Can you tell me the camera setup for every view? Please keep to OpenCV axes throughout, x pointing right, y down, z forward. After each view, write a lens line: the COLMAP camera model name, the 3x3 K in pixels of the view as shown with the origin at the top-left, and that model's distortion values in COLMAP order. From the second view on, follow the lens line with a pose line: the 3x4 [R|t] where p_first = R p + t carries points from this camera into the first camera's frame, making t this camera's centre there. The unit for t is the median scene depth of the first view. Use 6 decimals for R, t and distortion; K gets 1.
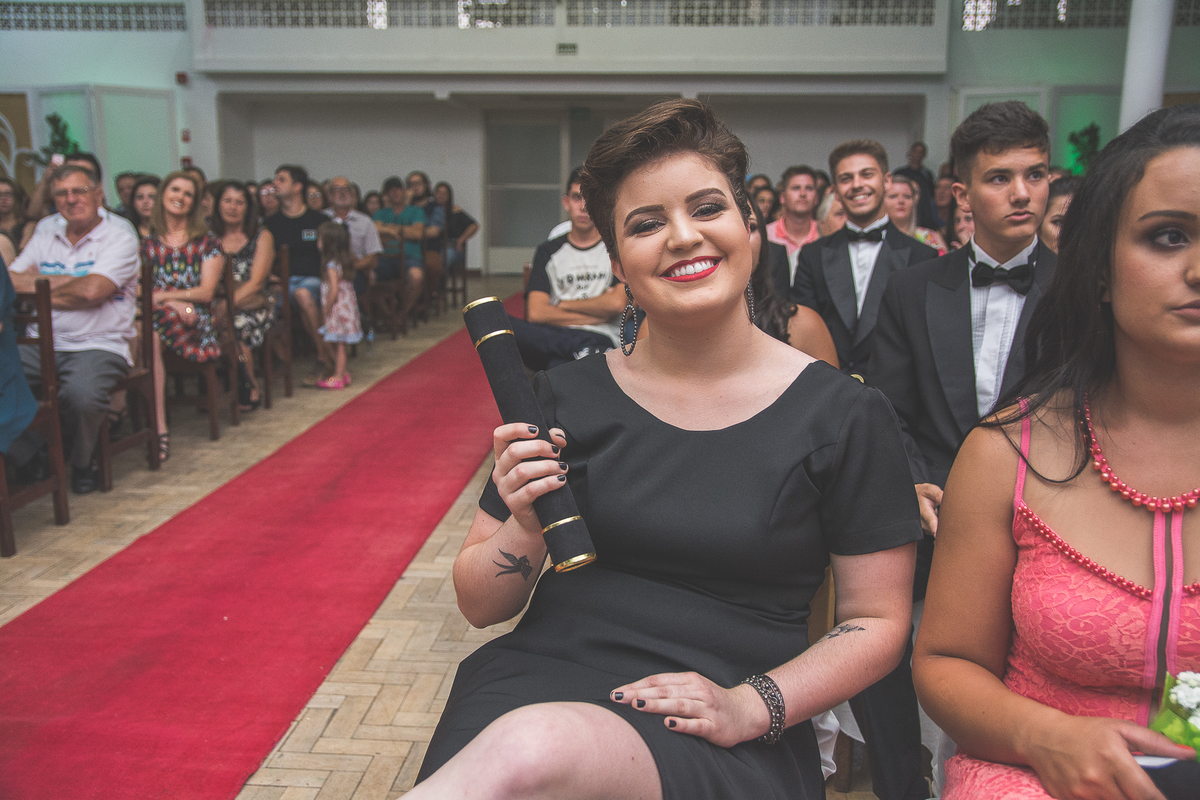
lens RADIAL K [[1108.5, 0, 591.9], [0, 1108.5, 426.9], [0, 0, 1]] dist [0.016687, 0.000000]
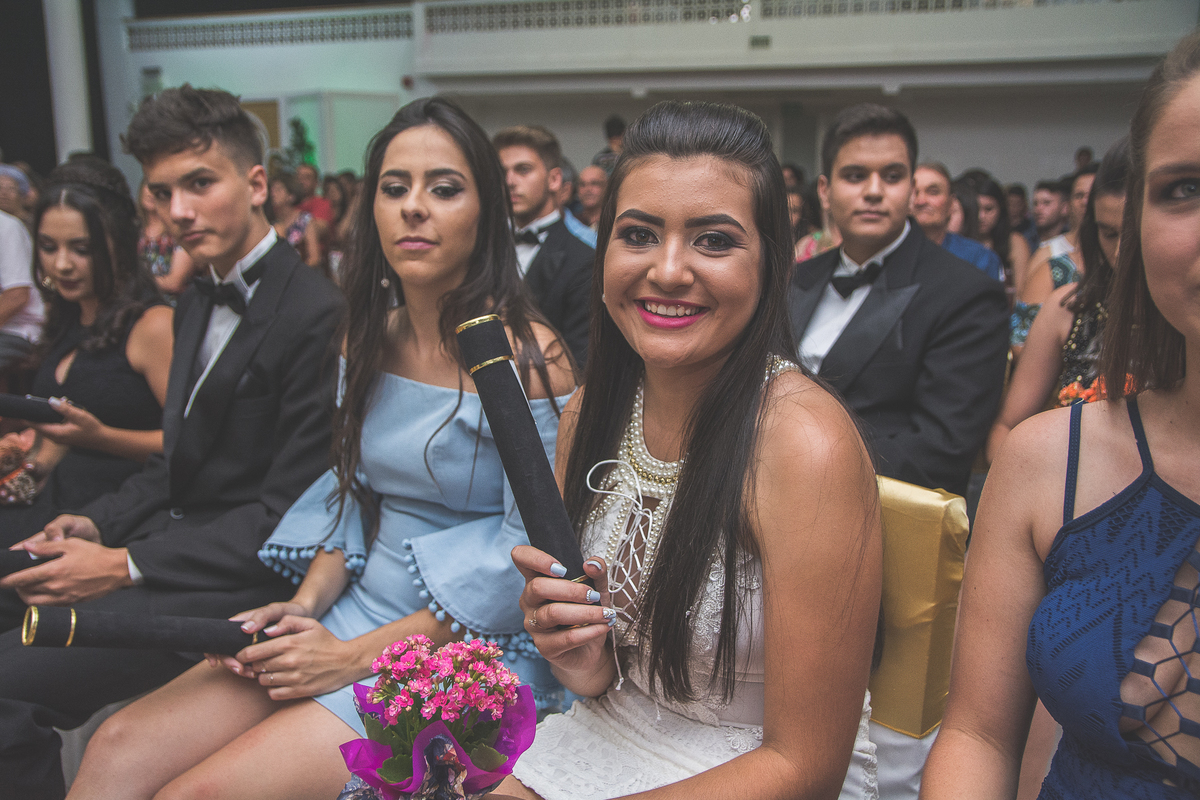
lens RADIAL K [[1108.5, 0, 589.6], [0, 1108.5, 414.7], [0, 0, 1]] dist [0.016687, 0.000000]
pose [[0.953920, 0.066198, -0.292669, 0.144706], [-0.069077, 0.997611, 0.000498, -0.009486], [0.292003, 0.019742, 0.956214, 0.046111]]
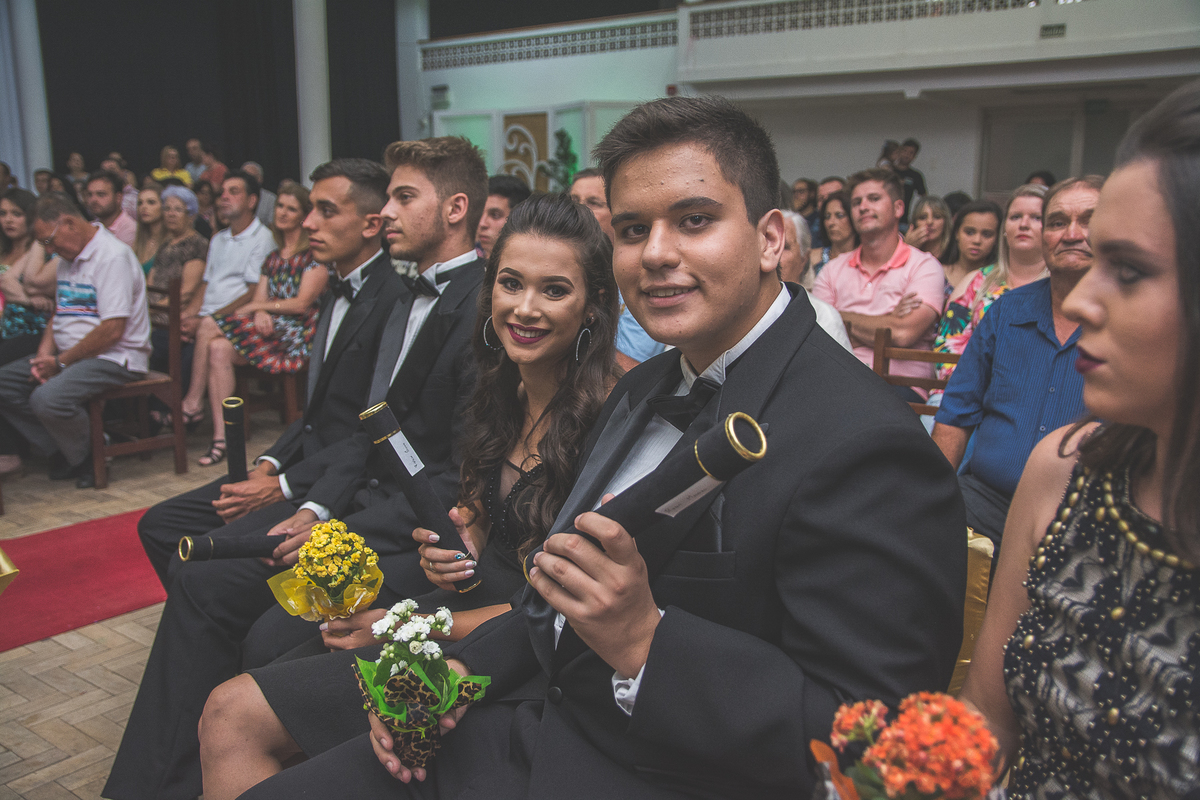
lens RADIAL K [[1108.5, 0, 592.1], [0, 1108.5, 374.8], [0, 0, 1]] dist [0.016687, 0.000000]
pose [[0.833010, 0.089412, -0.545985, 0.175939], [-0.115684, 0.993189, -0.013853, -0.031401], [0.541028, 0.074702, 0.837680, 0.130583]]
